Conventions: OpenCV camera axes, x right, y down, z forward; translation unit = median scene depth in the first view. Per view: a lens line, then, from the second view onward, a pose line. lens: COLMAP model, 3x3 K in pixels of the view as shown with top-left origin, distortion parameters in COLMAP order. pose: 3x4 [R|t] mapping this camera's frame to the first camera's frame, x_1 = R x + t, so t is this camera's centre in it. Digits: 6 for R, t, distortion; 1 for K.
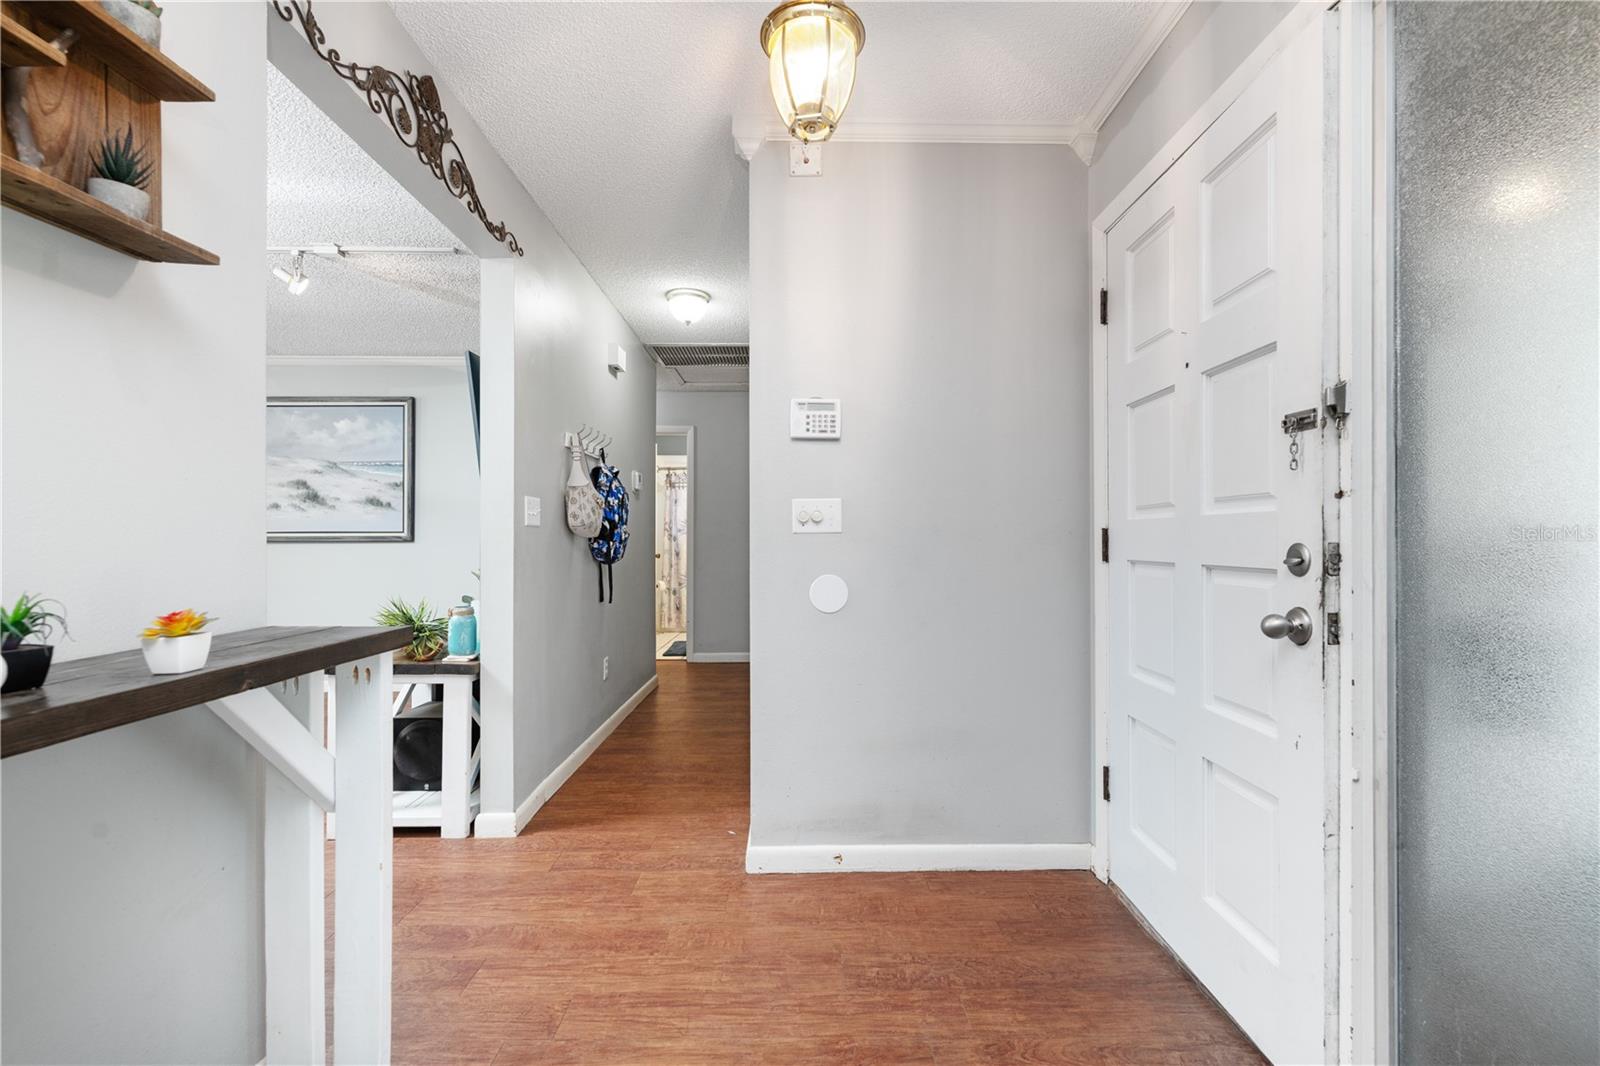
lens RADIAL K [[695.7, 0, 805.1], [0, 695.7, 533.5], [0, 0, 1]] dist [-0.000976, -0.000156]
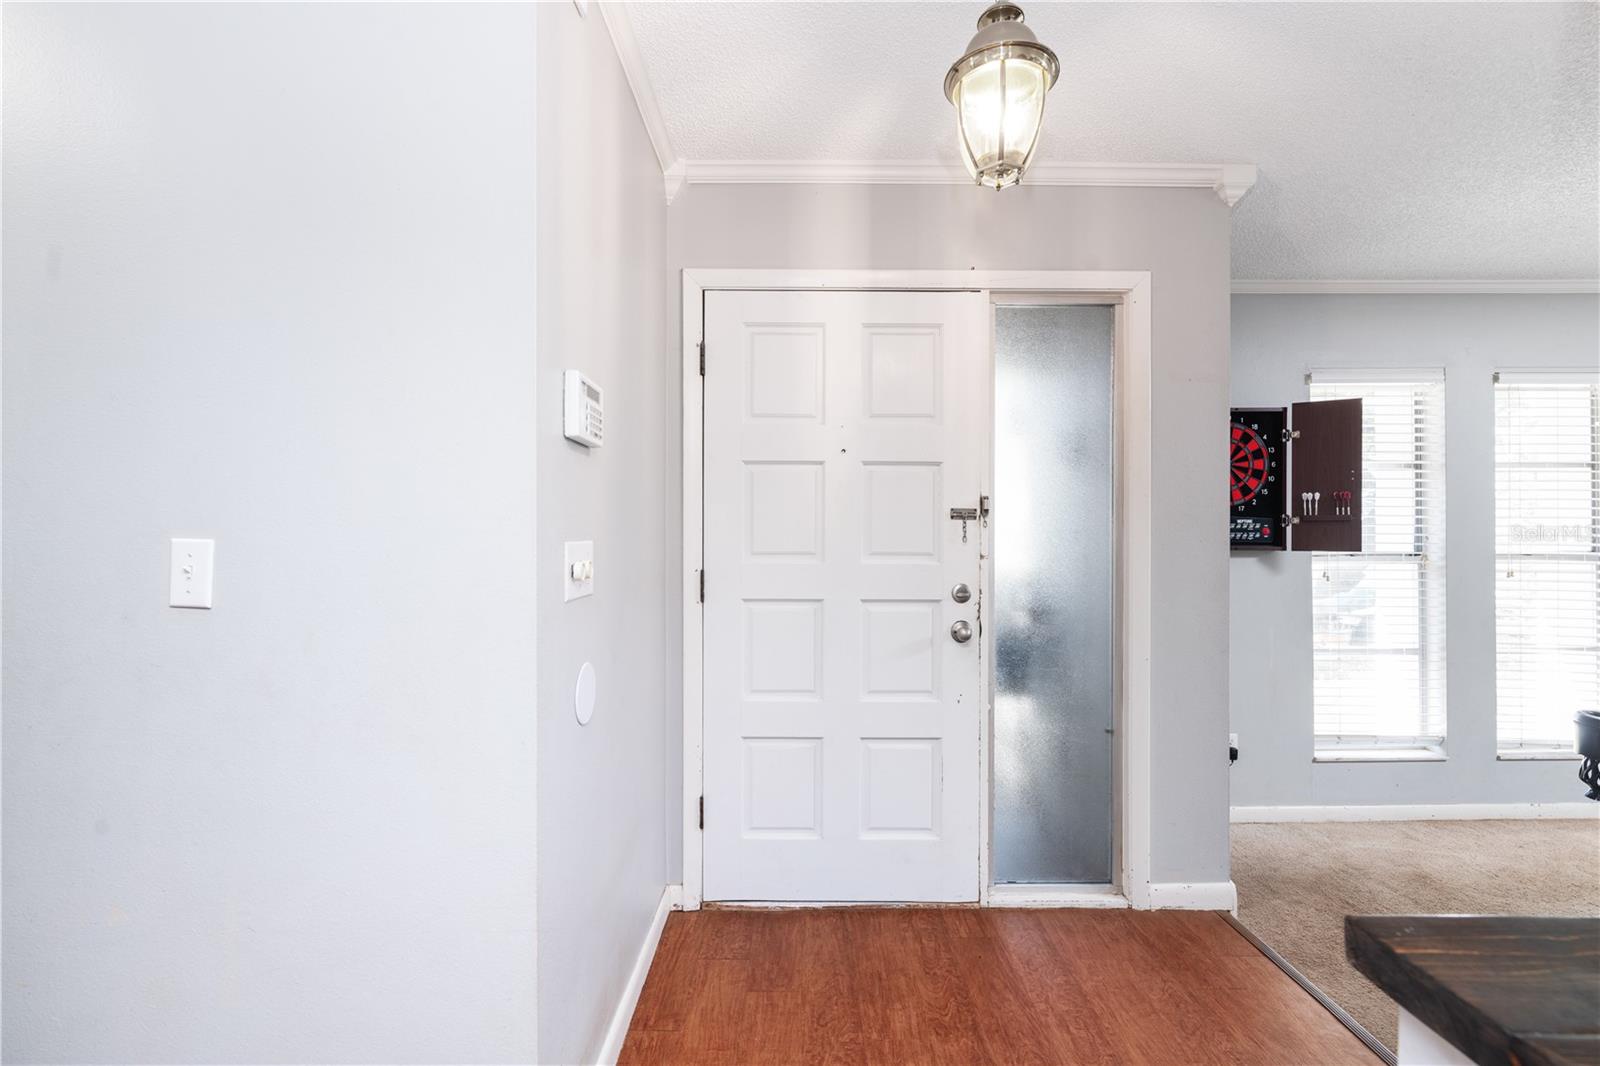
lens RADIAL K [[695.7, 0, 805.1], [0, 695.7, 533.5], [0, 0, 1]] dist [-0.000976, -0.000156]
pose [[0.009392, 0.007047, 0.999931, -0.639438], [-0.013974, 0.999878, -0.006916, -0.059610], [-0.999858, -0.013908, 0.009489, 0.865343]]
